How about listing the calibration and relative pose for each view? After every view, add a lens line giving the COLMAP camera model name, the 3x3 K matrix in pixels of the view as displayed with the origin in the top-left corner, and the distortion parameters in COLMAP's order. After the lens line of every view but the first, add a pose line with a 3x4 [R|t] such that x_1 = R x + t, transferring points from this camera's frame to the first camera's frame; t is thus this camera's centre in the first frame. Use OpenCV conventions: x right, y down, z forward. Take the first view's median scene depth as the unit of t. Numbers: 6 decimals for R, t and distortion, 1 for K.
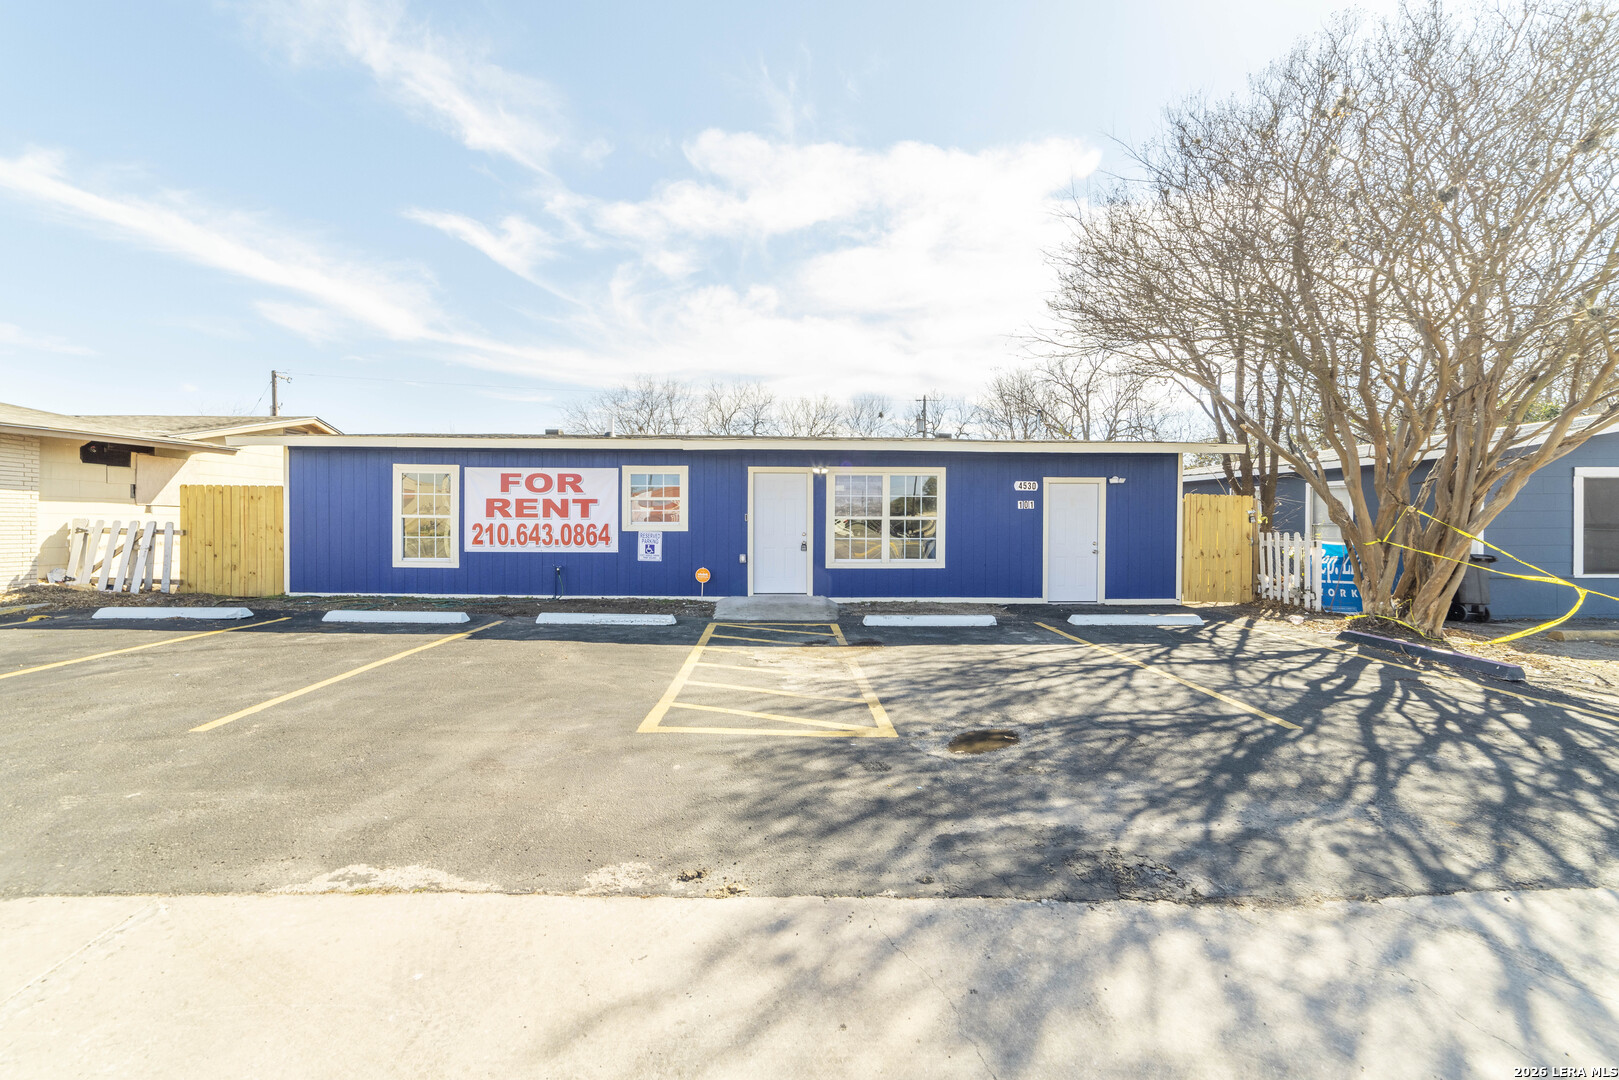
lens RADIAL K [[653.1, 0, 811.0], [0, 653.1, 523.1], [0, 0, 1]] dist [-0.012211, 0.003673]
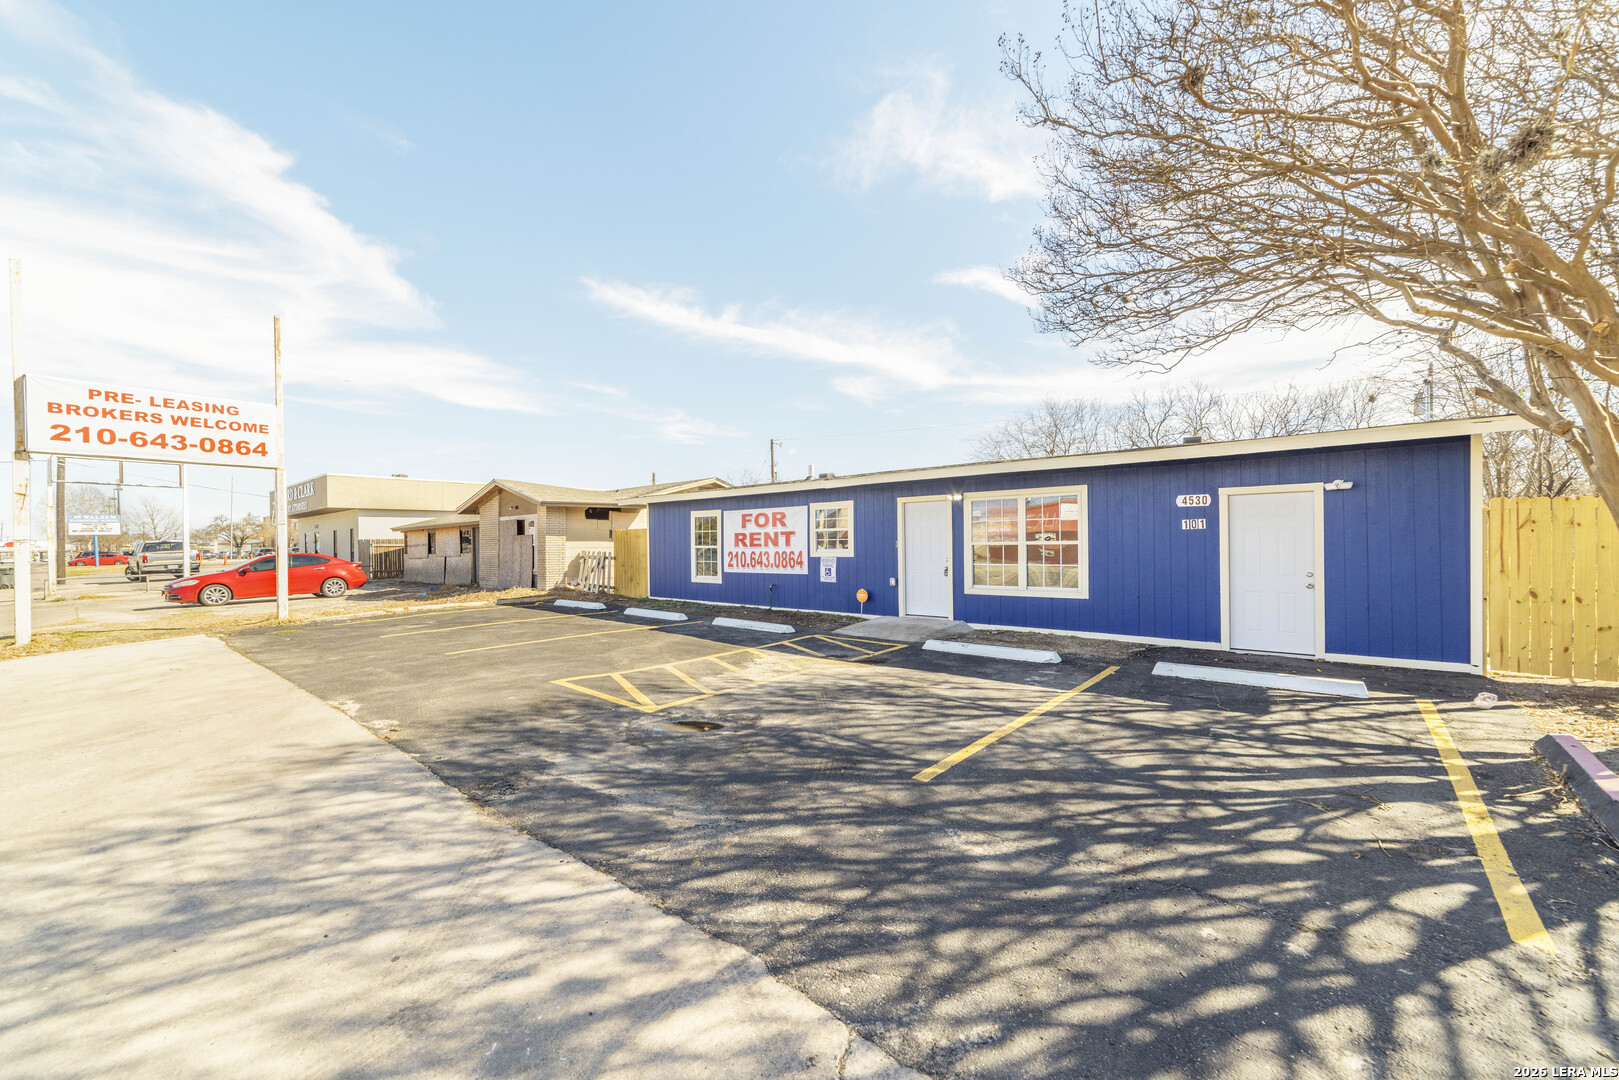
lens RADIAL K [[653.1, 0, 804.5], [0, 653.1, 543.4], [0, 0, 1]] dist [-0.012211, 0.003673]
pose [[0.735134, -0.013905, -0.677779, 0.524666], [0.009712, 0.999903, -0.009979, -0.001241], [0.677852, 0.000753, 0.735198, 0.094264]]
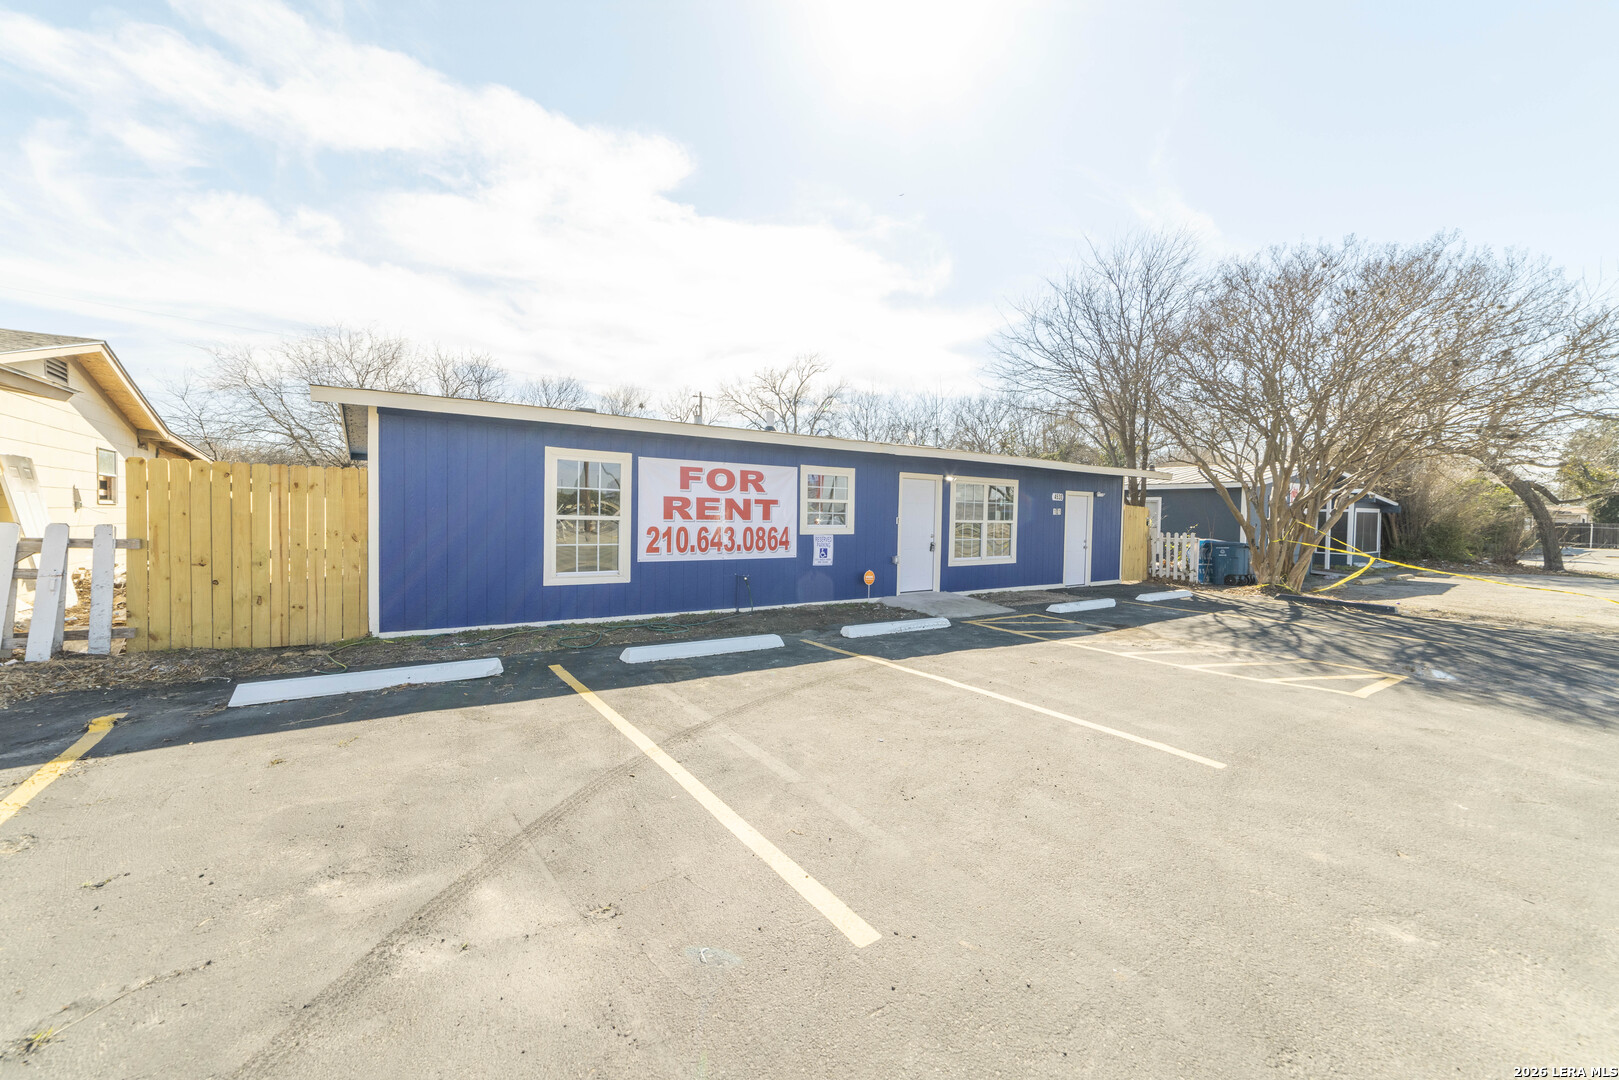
lens RADIAL K [[653.1, 0, 818.5], [0, 653.1, 546.0], [0, 0, 1]] dist [-0.012211, 0.003673]
pose [[0.827496, -0.017340, 0.561204, -0.787080], [-0.007600, 0.999086, 0.042075, -0.011258], [-0.561421, -0.039082, 0.826607, 0.205259]]
